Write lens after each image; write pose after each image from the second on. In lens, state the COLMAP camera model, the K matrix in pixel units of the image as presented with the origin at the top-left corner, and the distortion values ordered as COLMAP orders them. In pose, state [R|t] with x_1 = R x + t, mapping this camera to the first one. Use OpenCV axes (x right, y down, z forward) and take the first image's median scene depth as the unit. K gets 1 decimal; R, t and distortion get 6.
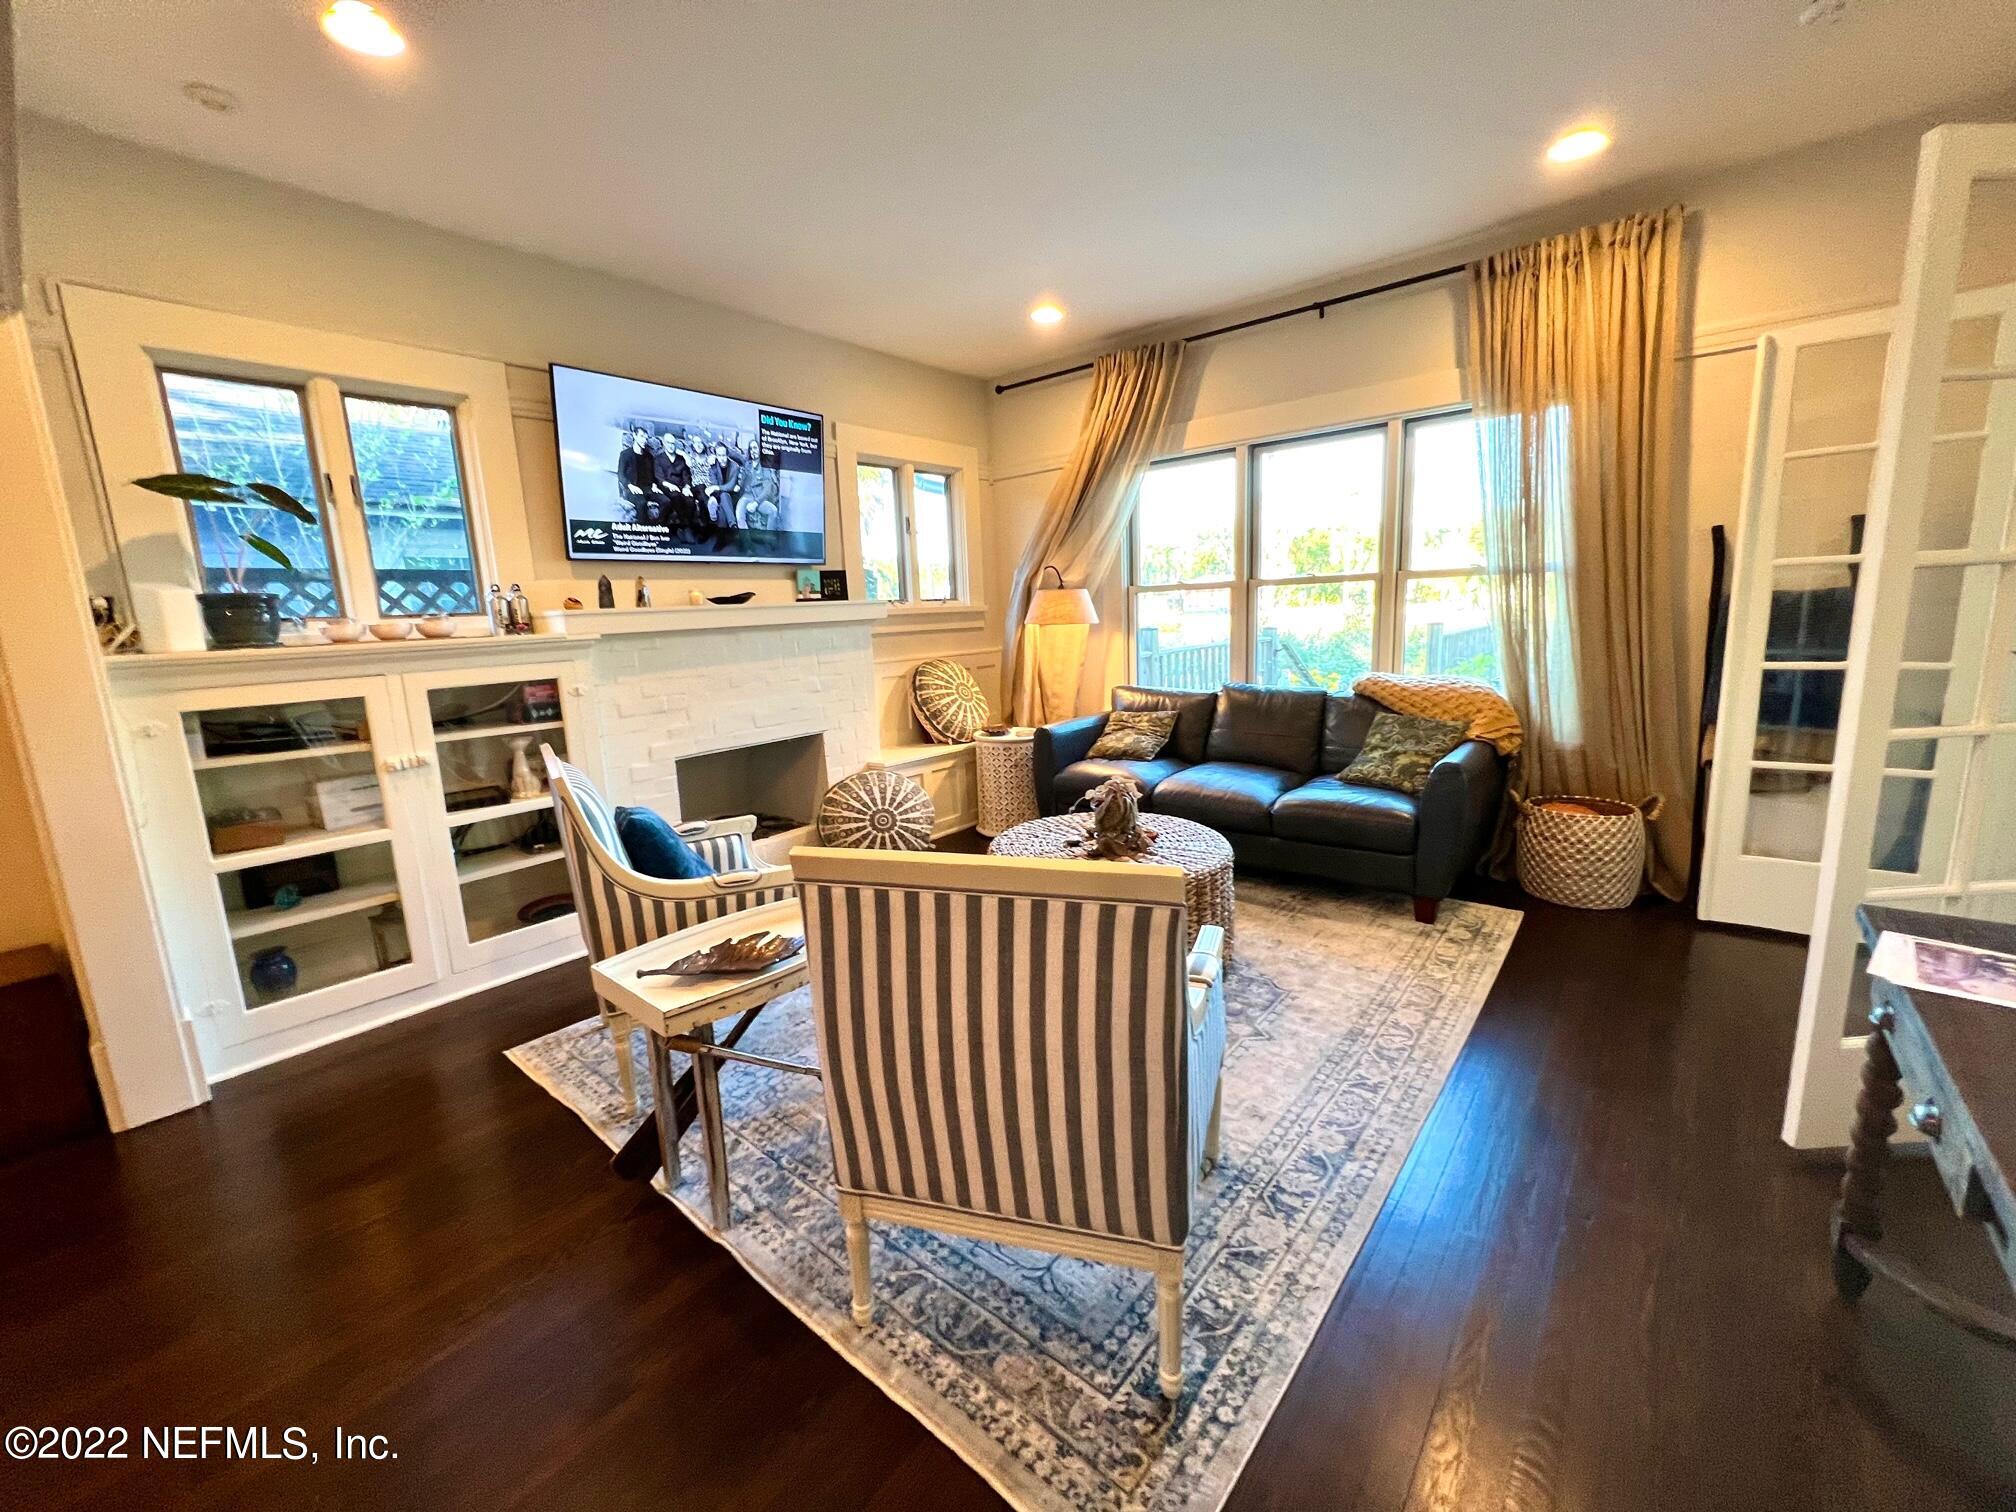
lens RADIAL K [[811.5, 0, 1001.1], [0, 811.5, 752.6], [0, 0, 1]] dist [0.011875, 0.000873]
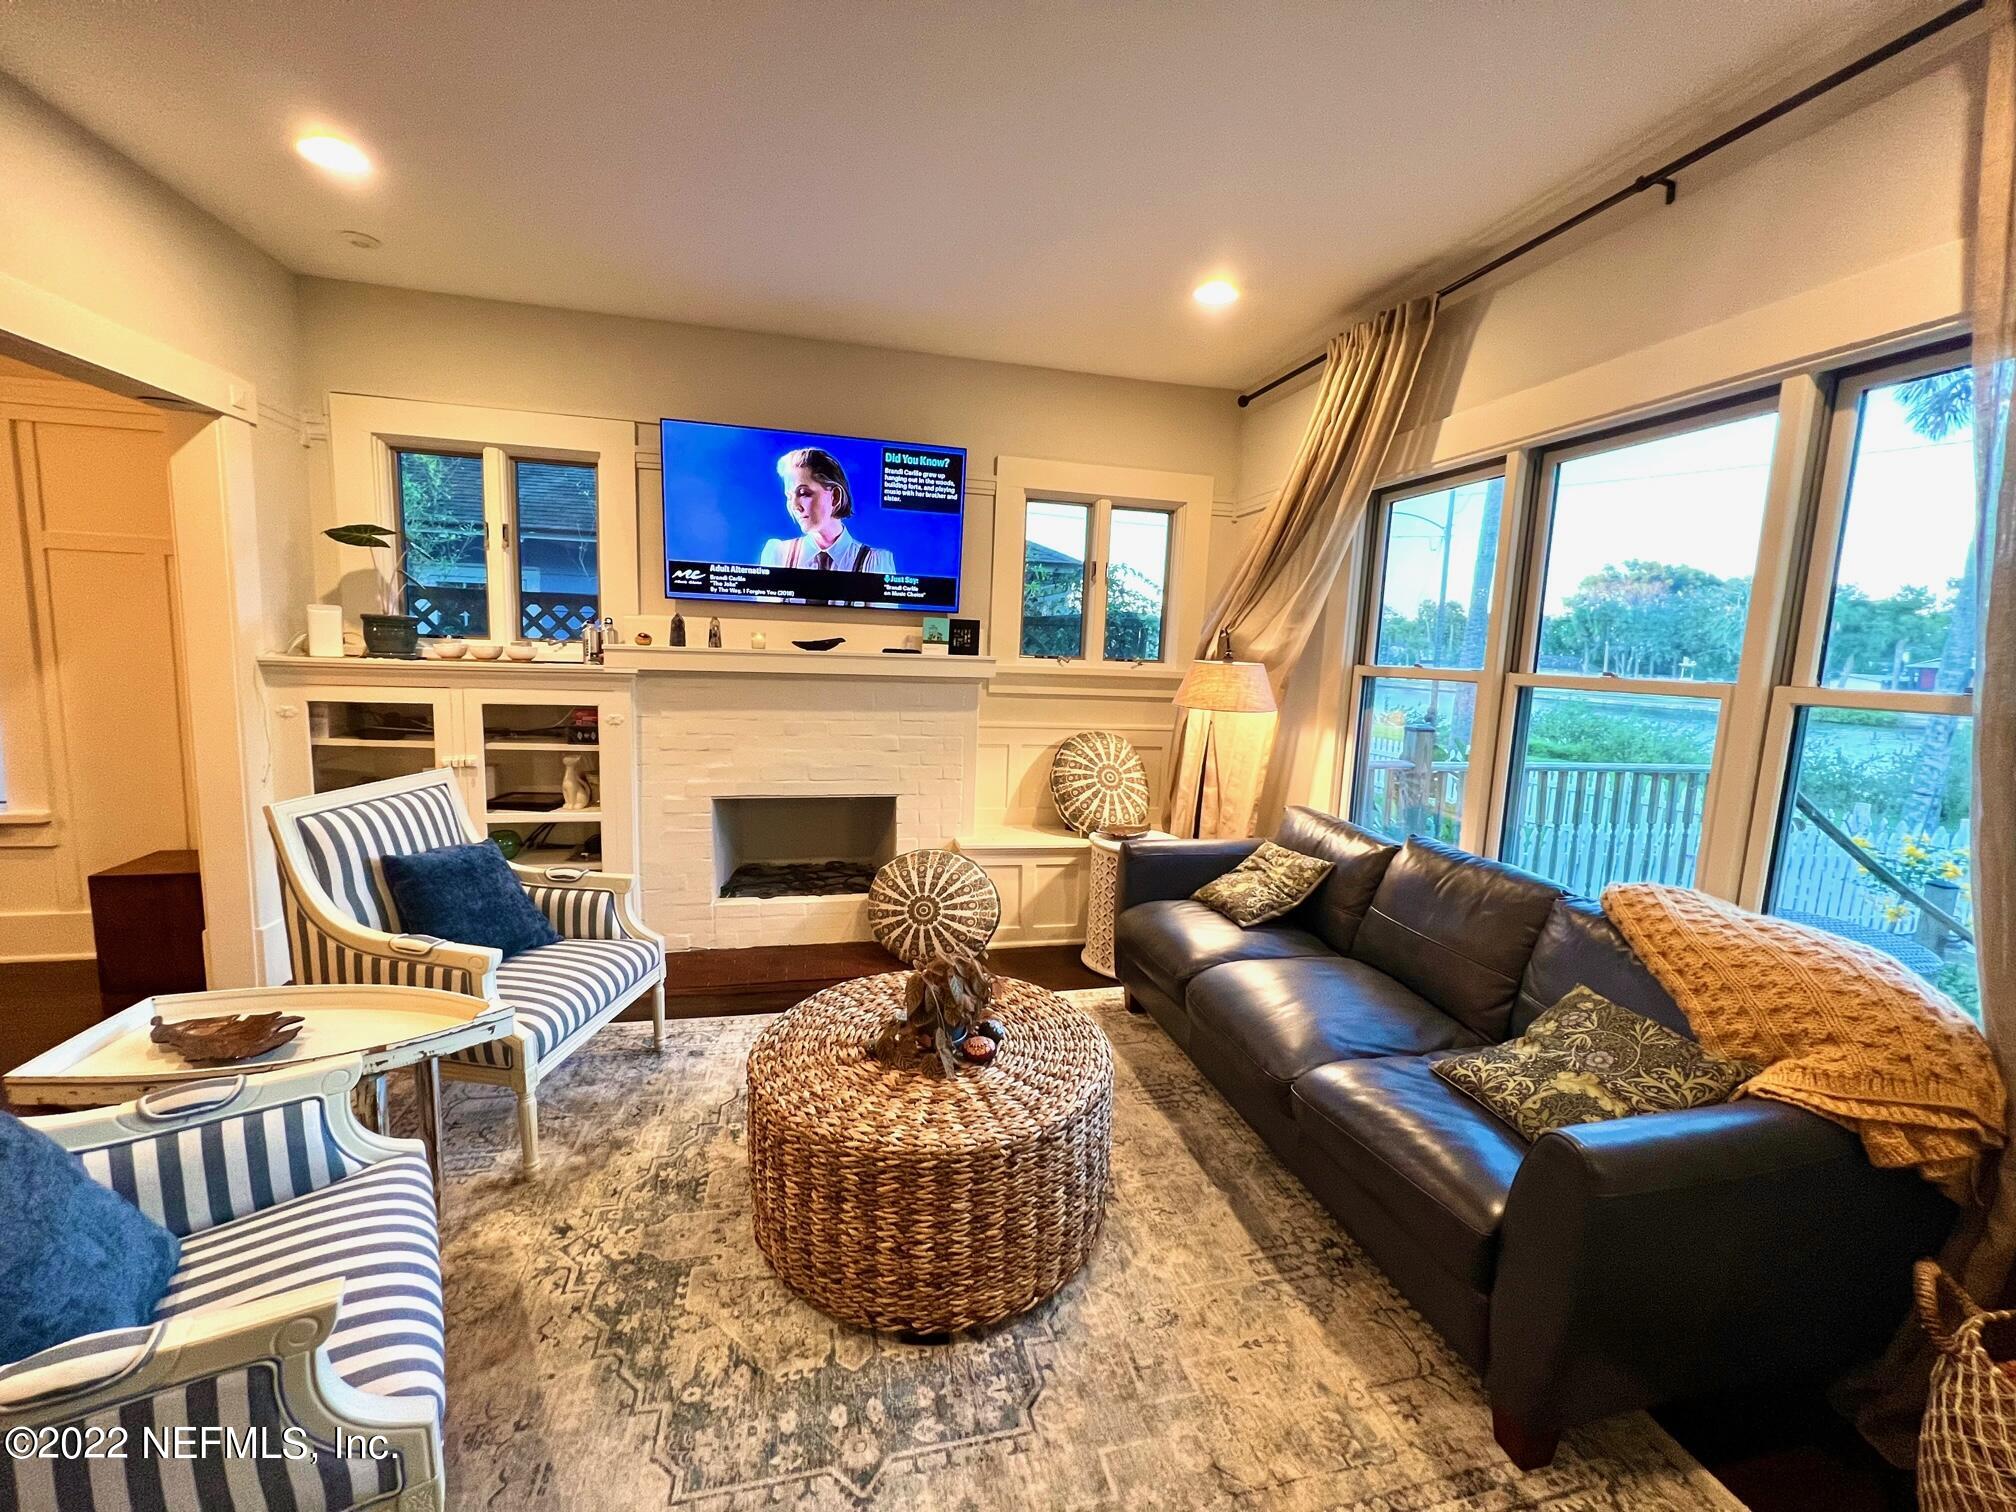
lens RADIAL K [[811.5, 0, 1010.6], [0, 811.5, 751.2], [0, 0, 1]] dist [0.011875, 0.000873]
pose [[0.797355, 0.149874, -0.584604, 0.469801], [-0.176975, 0.984155, 0.010926, -0.124928], [0.576978, 0.094749, 0.811245, 0.395042]]
